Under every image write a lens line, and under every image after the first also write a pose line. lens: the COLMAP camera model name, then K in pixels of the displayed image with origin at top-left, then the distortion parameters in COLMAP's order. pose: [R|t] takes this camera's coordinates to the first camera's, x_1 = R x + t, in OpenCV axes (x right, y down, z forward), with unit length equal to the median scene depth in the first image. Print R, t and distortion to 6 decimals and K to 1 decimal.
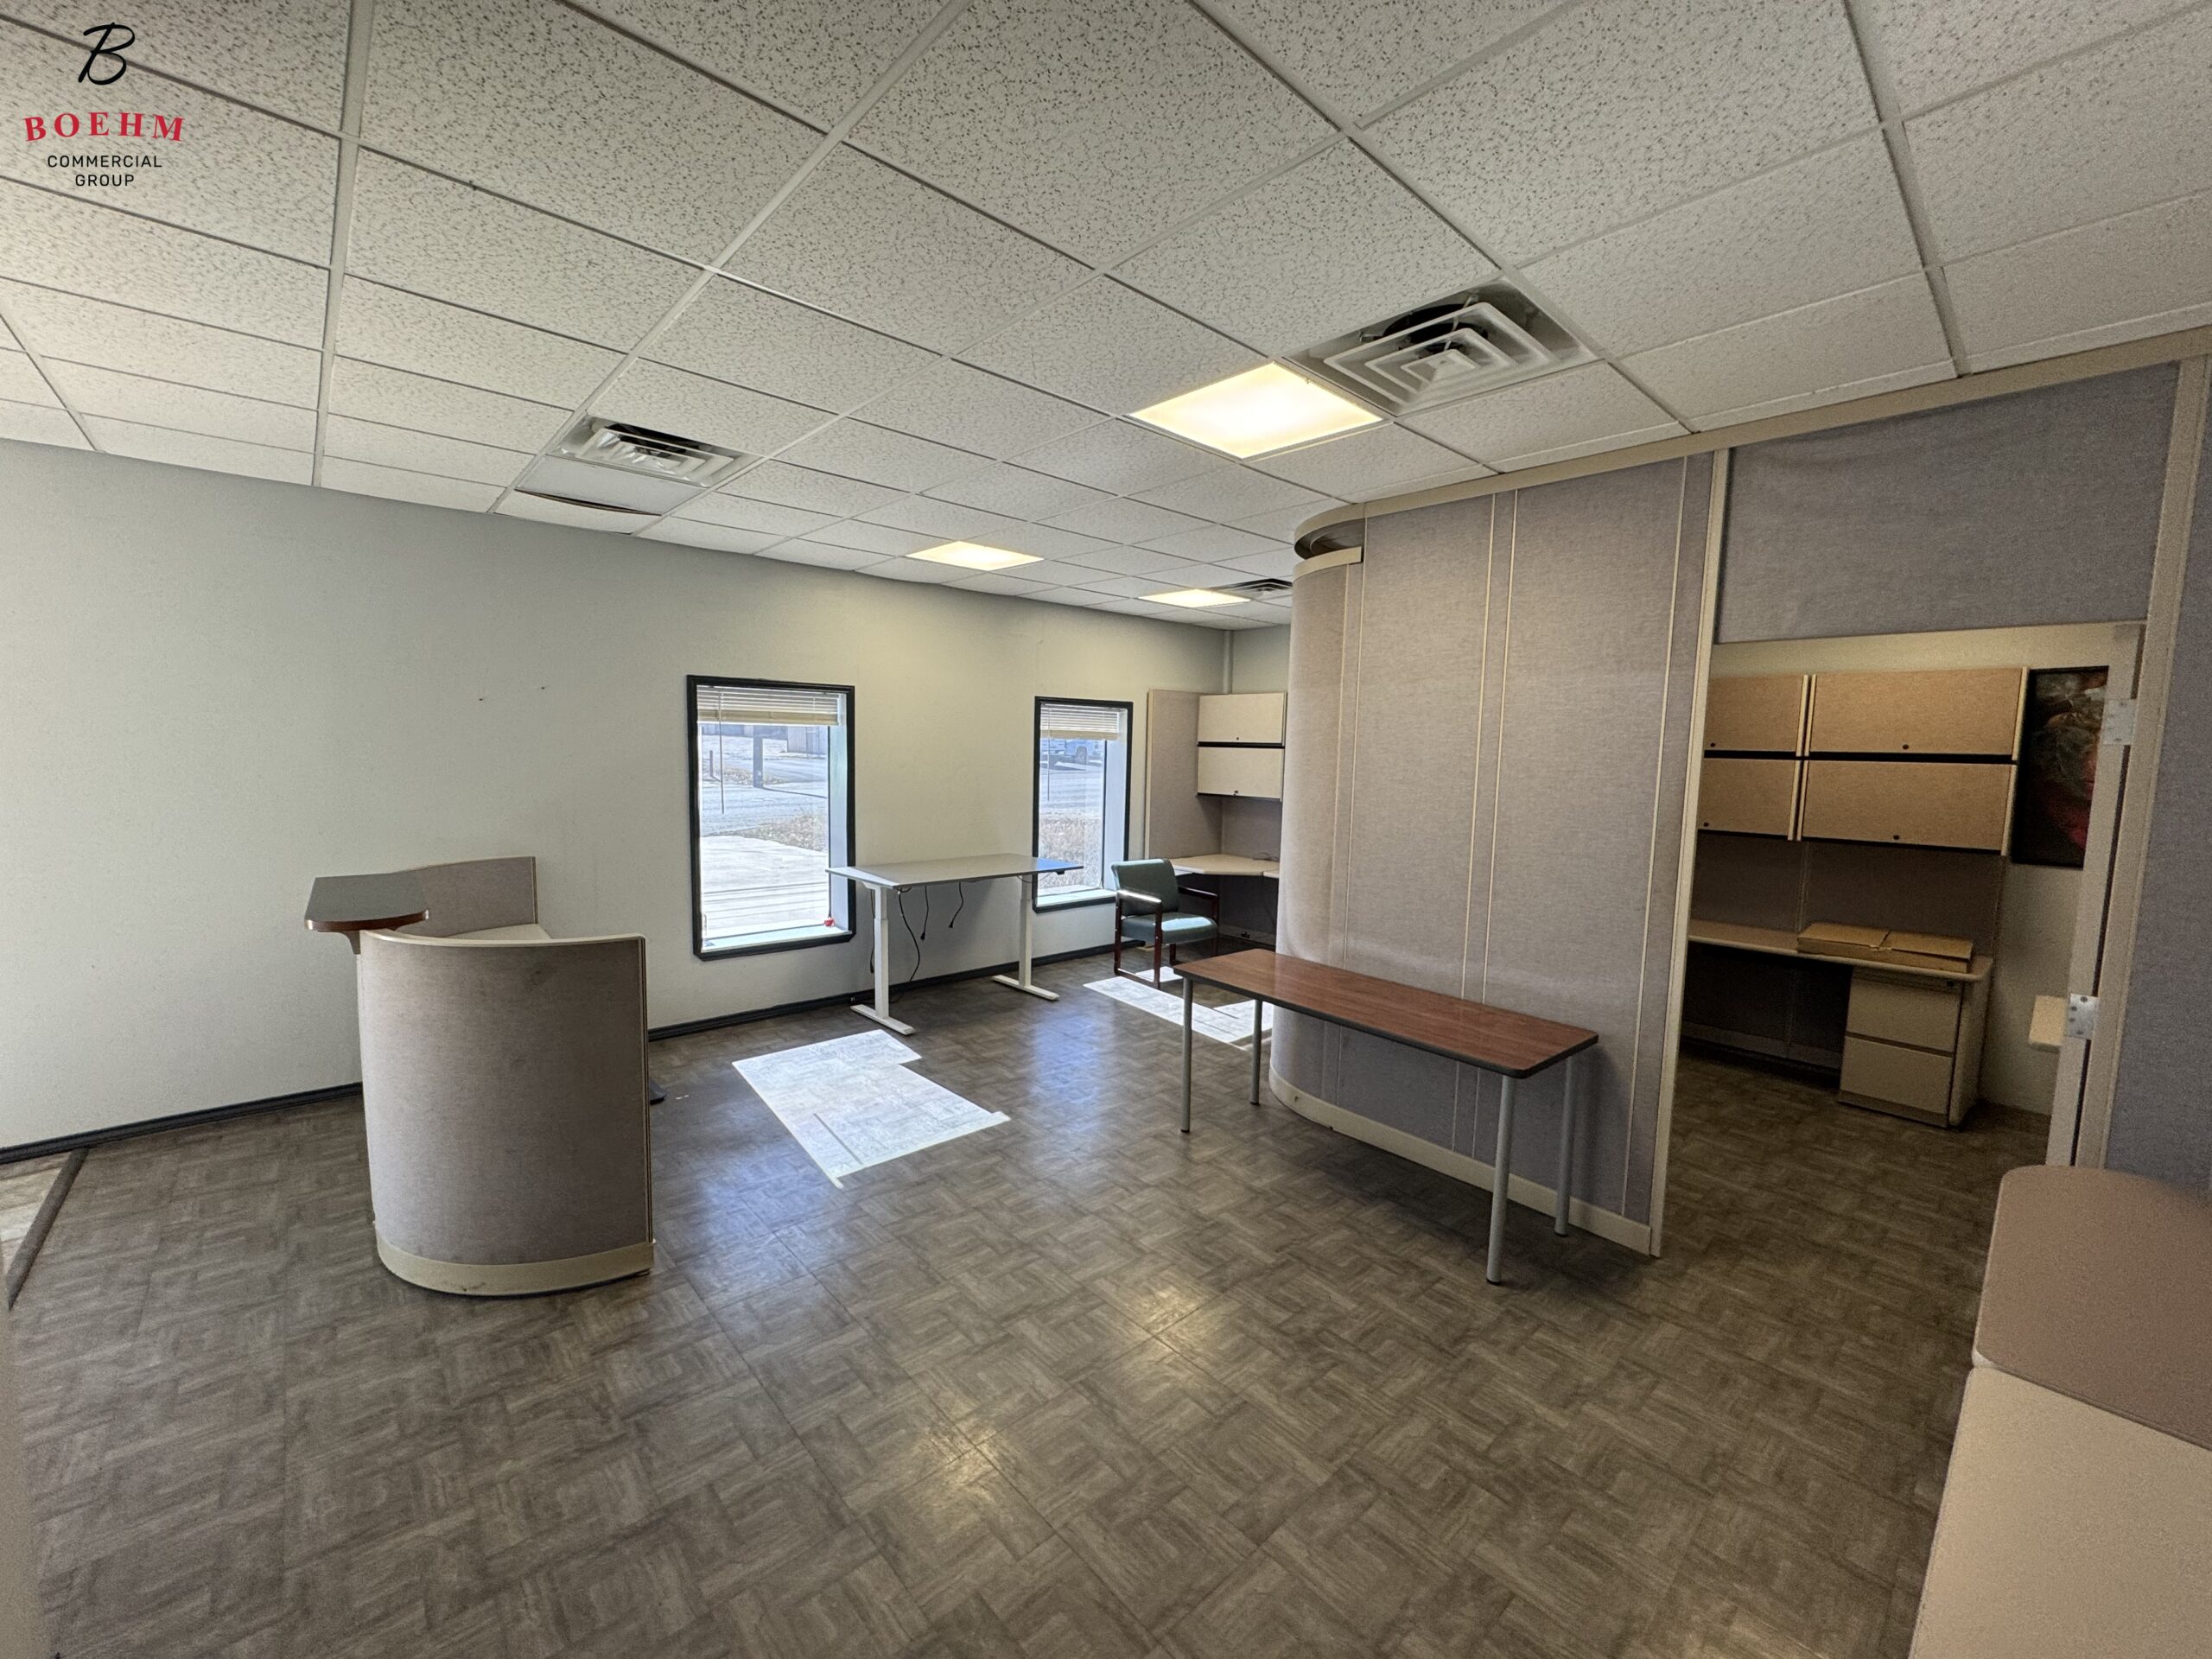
lens RADIAL K [[888.7, 0, 1101.6], [0, 888.7, 826.0], [0, 0, 1]] dist [-0.000923, -0.000618]
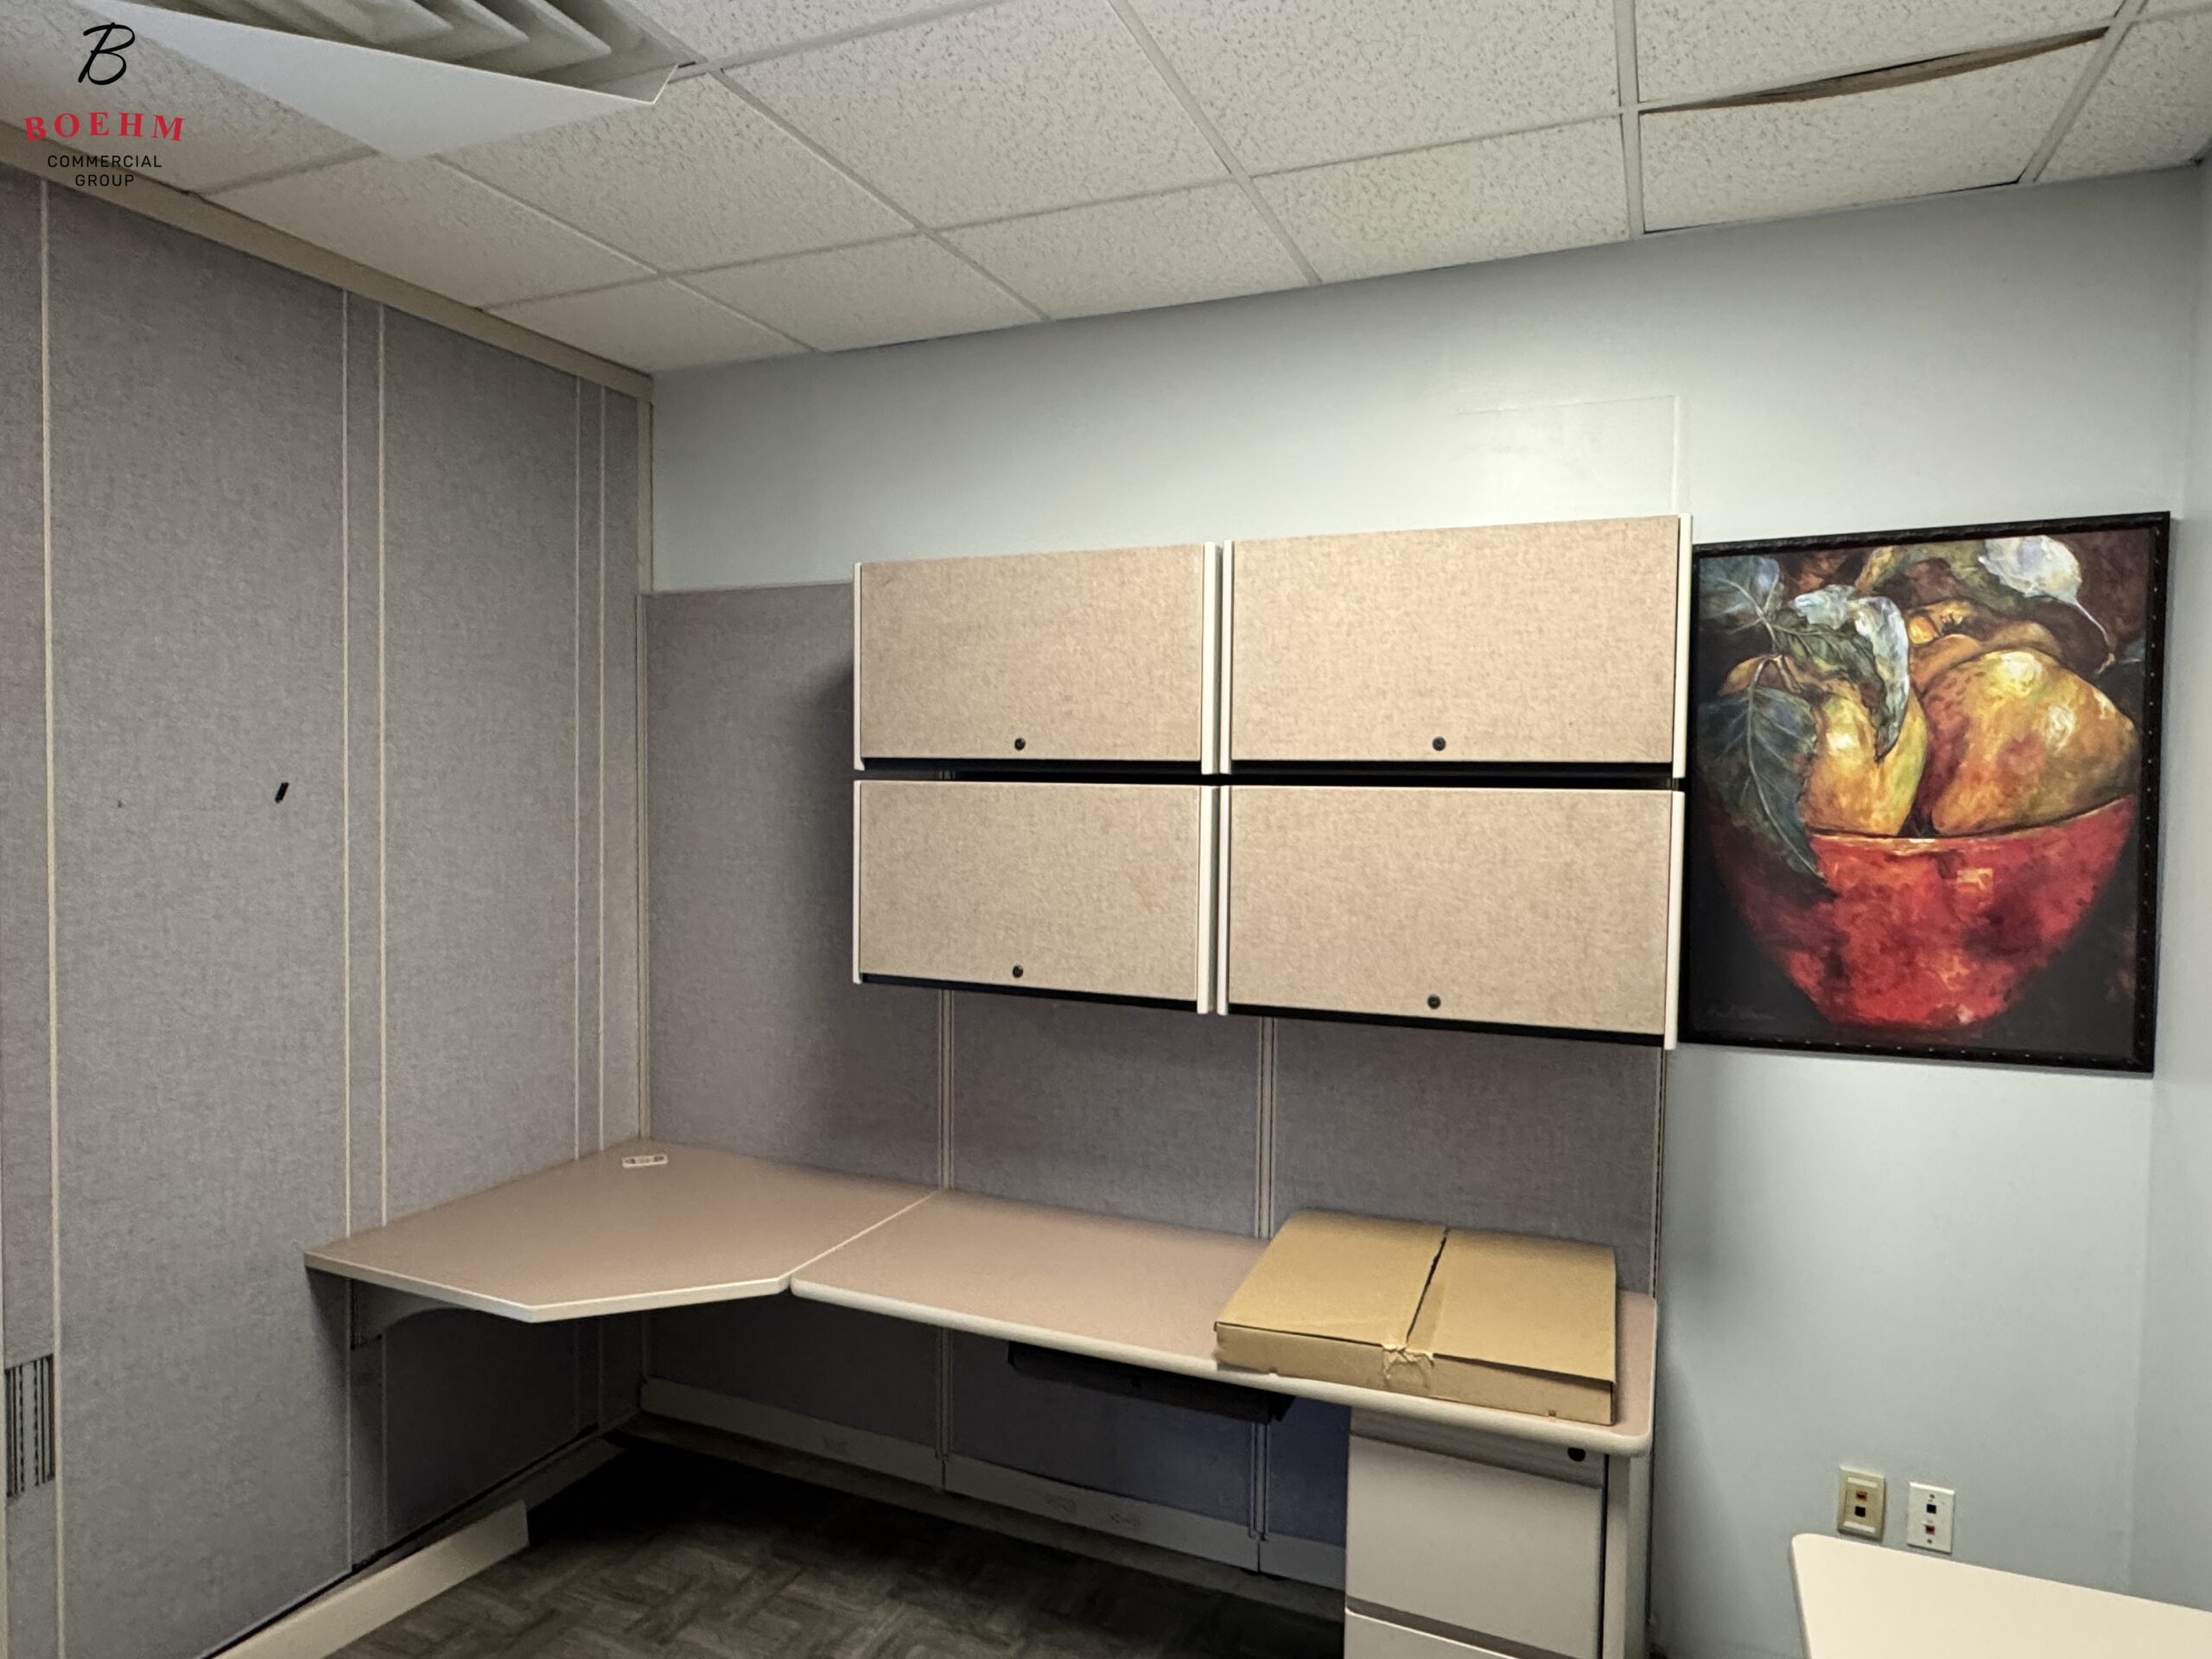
lens RADIAL K [[1342.9, 0, 1092.5], [0, 1342.9, 833.4], [0, 0, 1]] dist [0.000471, -0.000769]
pose [[0.902043, -0.033508, 0.430344, 0.522524], [0.045273, 0.998828, -0.017125, -0.048593], [-0.429266, 0.034930, 0.902502, 0.550669]]
